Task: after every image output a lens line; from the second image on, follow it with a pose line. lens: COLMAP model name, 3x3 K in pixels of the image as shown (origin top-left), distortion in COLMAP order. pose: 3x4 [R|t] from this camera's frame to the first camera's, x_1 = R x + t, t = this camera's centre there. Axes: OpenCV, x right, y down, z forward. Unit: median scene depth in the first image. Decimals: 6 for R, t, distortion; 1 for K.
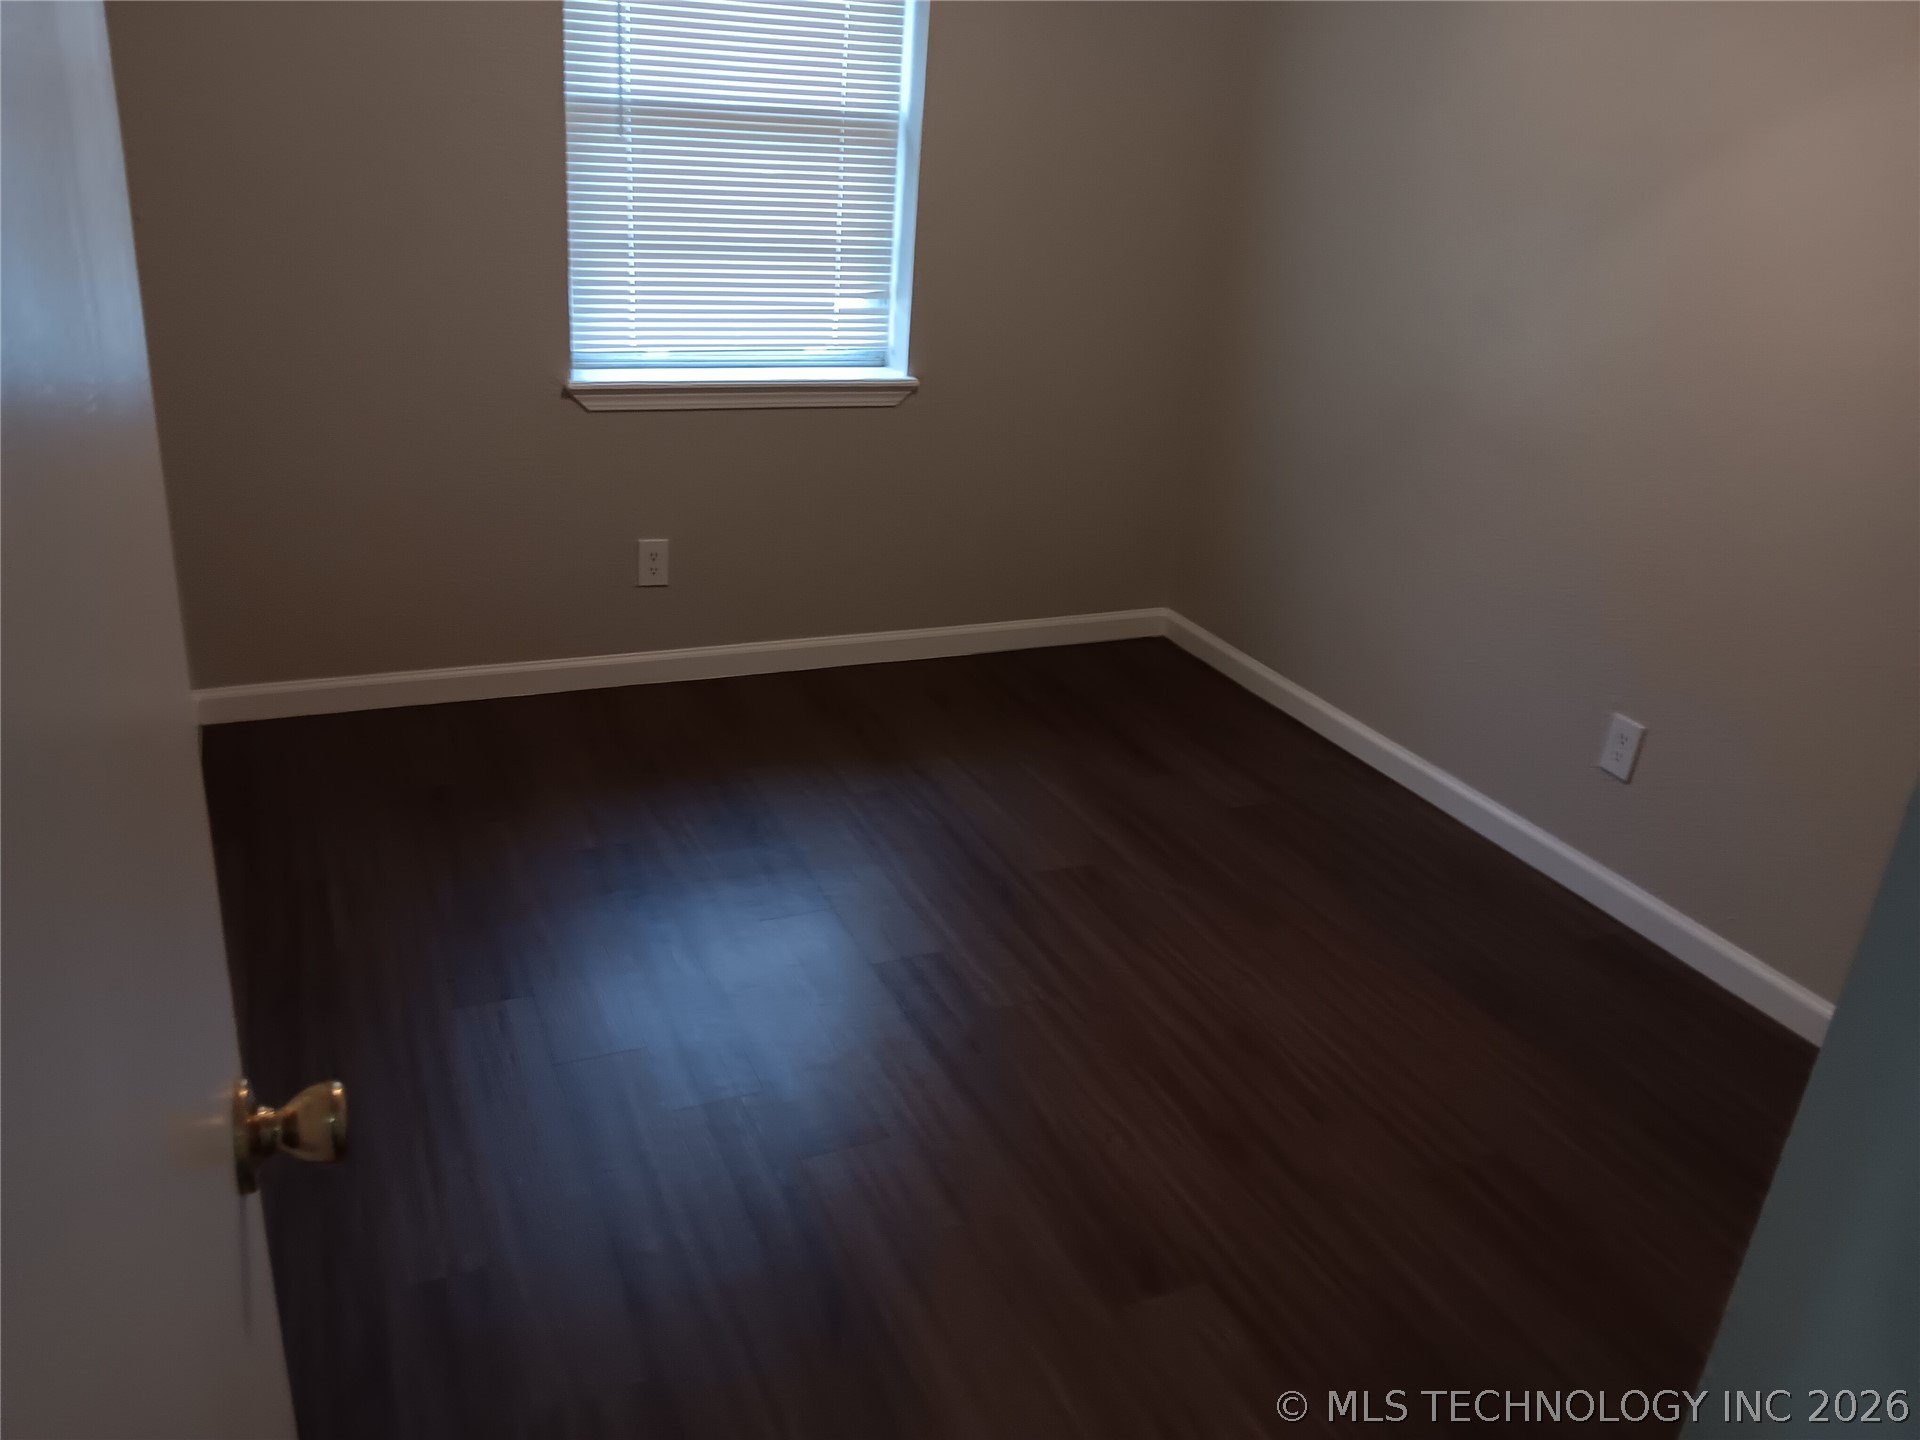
lens RADIAL K [[1646.1, 0, 960.0], [0, 1646.1, 720.0], [0, 0, 1]] dist [0.155487, -0.453222]
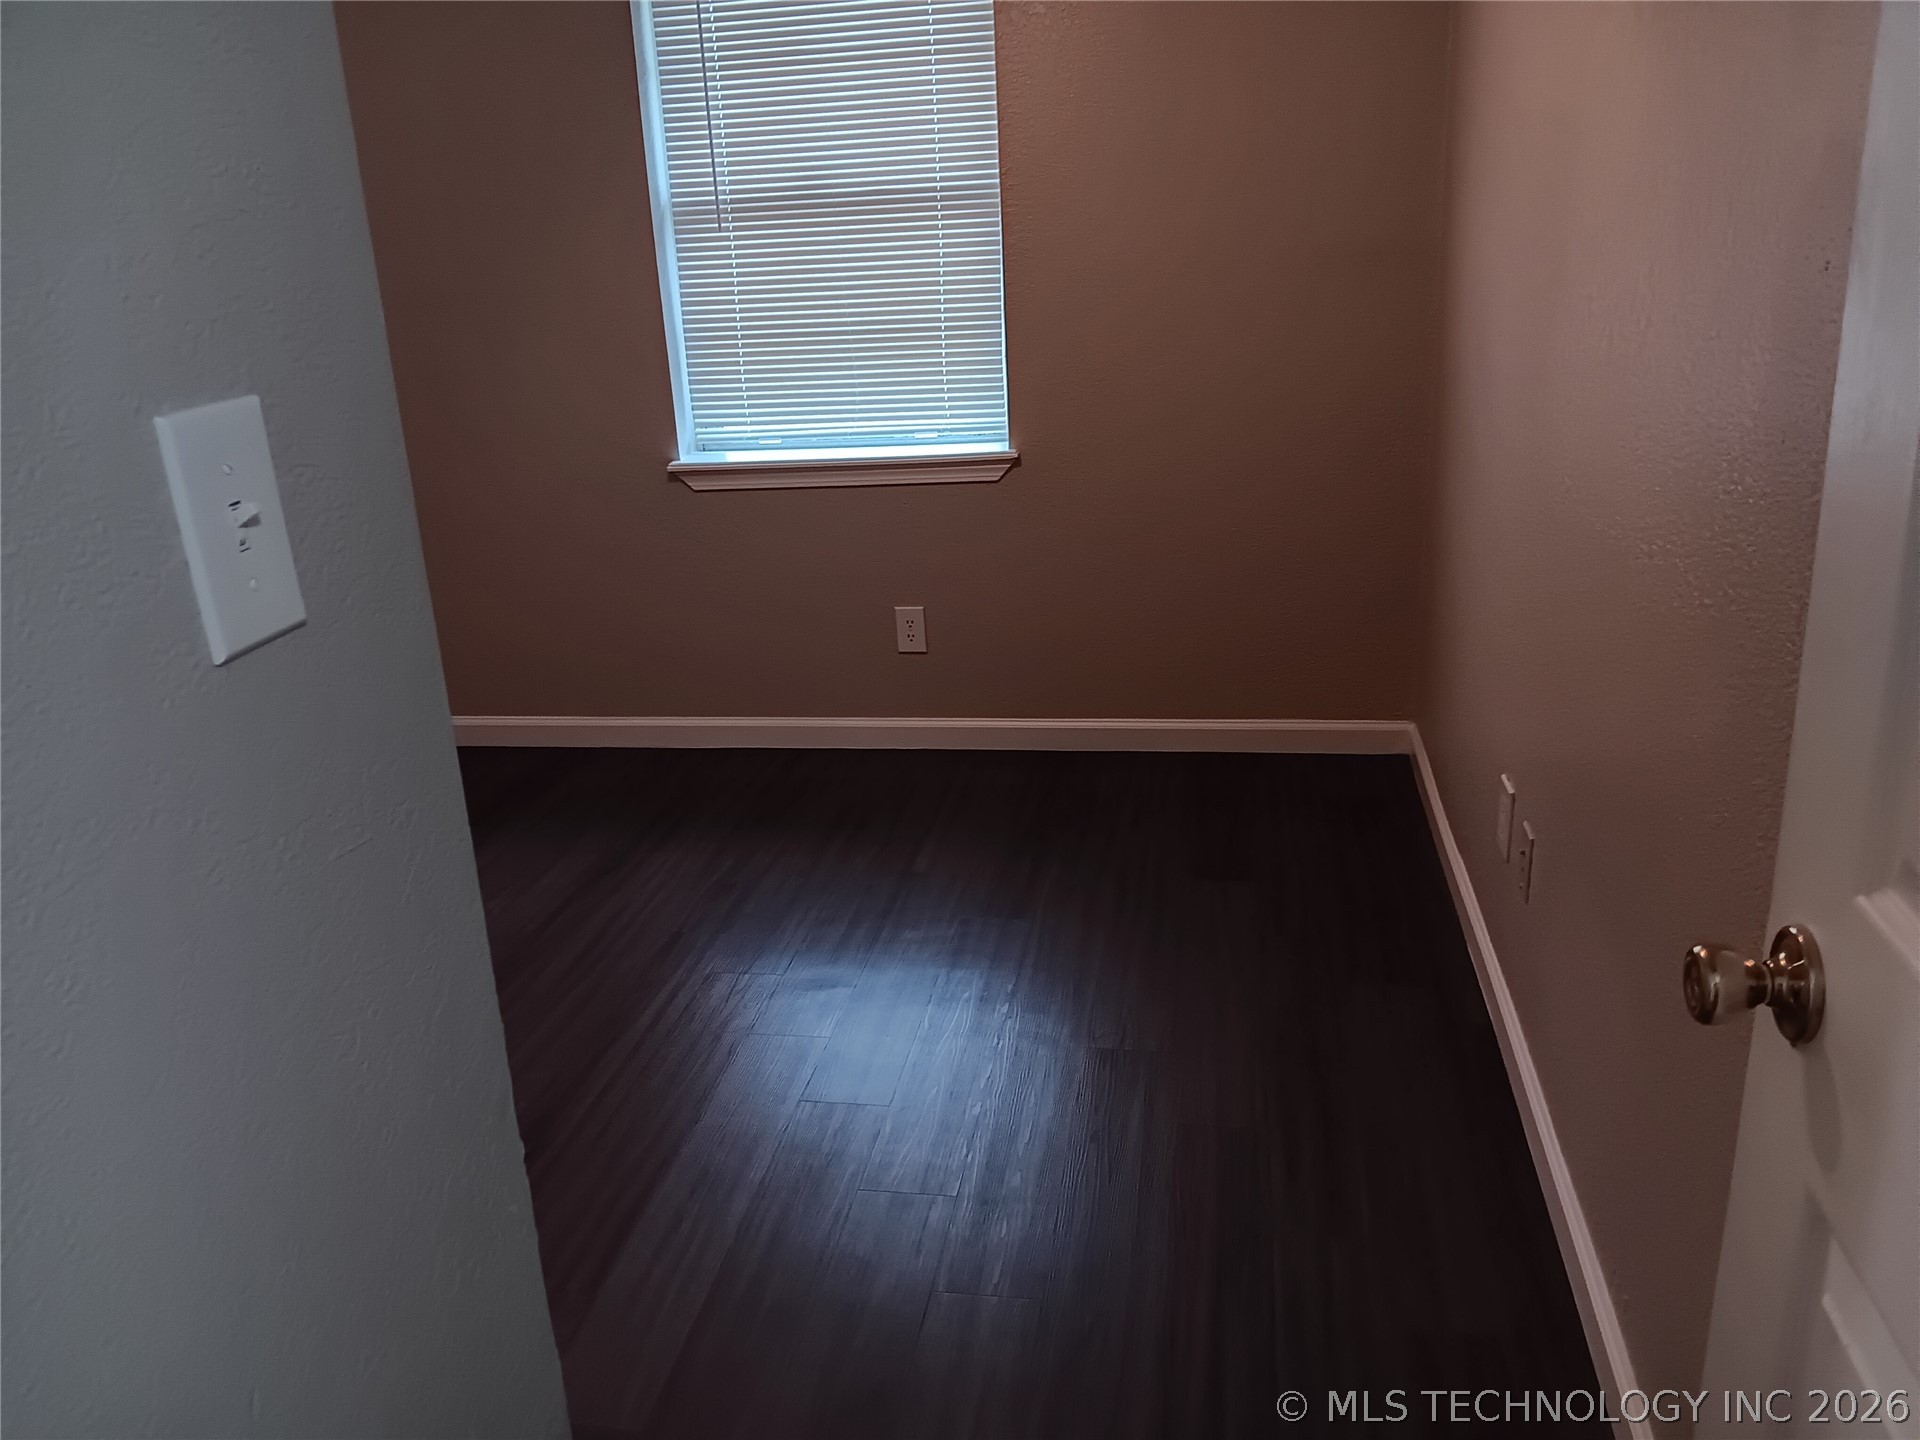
lens RADIAL K [[1646.1, 0, 960.0], [0, 1646.1, 720.0], [0, 0, 1]] dist [0.155487, -0.453222]
pose [[0.814339, 0.082251, -0.574532, 0.514826], [-0.098375, 0.995145, 0.003030, -0.053133], [0.571992, 0.054052, 0.818476, 0.210146]]
